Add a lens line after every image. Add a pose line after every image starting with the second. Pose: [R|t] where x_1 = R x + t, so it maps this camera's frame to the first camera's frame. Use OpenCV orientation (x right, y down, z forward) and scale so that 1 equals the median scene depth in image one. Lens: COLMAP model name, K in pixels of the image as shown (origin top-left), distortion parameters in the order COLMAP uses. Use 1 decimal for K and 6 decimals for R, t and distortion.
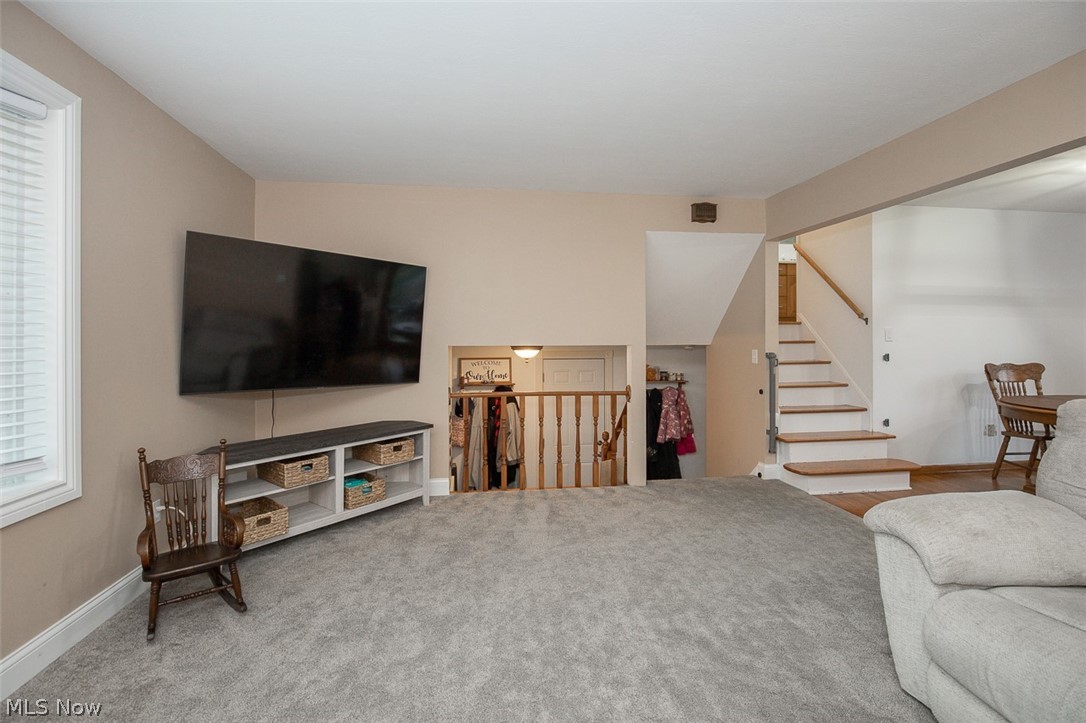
lens RADIAL K [[510.1, 0, 550.9], [0, 510.1, 338.4], [0, 0, 1]] dist [-0.016785, 0.006864]
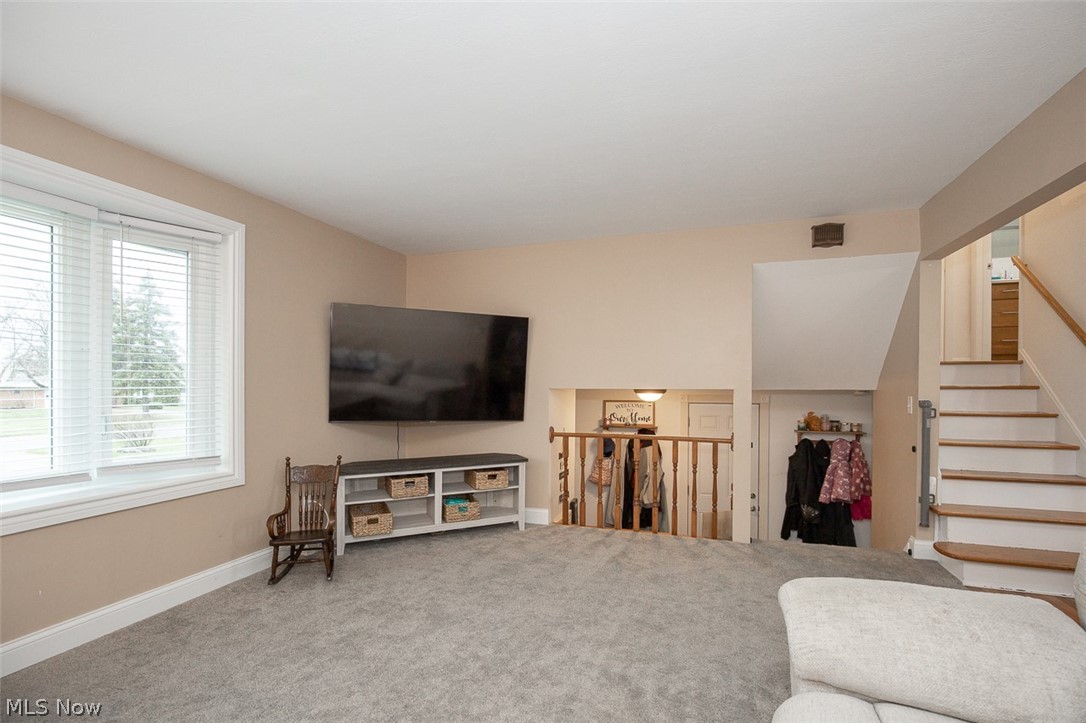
lens RADIAL K [[510.1, 0, 541.2], [0, 510.1, 384.5], [0, 0, 1]] dist [-0.016785, 0.006864]
pose [[0.888244, 0.005116, -0.459343, 0.263207], [-0.001744, 0.999968, 0.007765, -0.002014], [0.459368, -0.006097, 0.888225, 0.020434]]
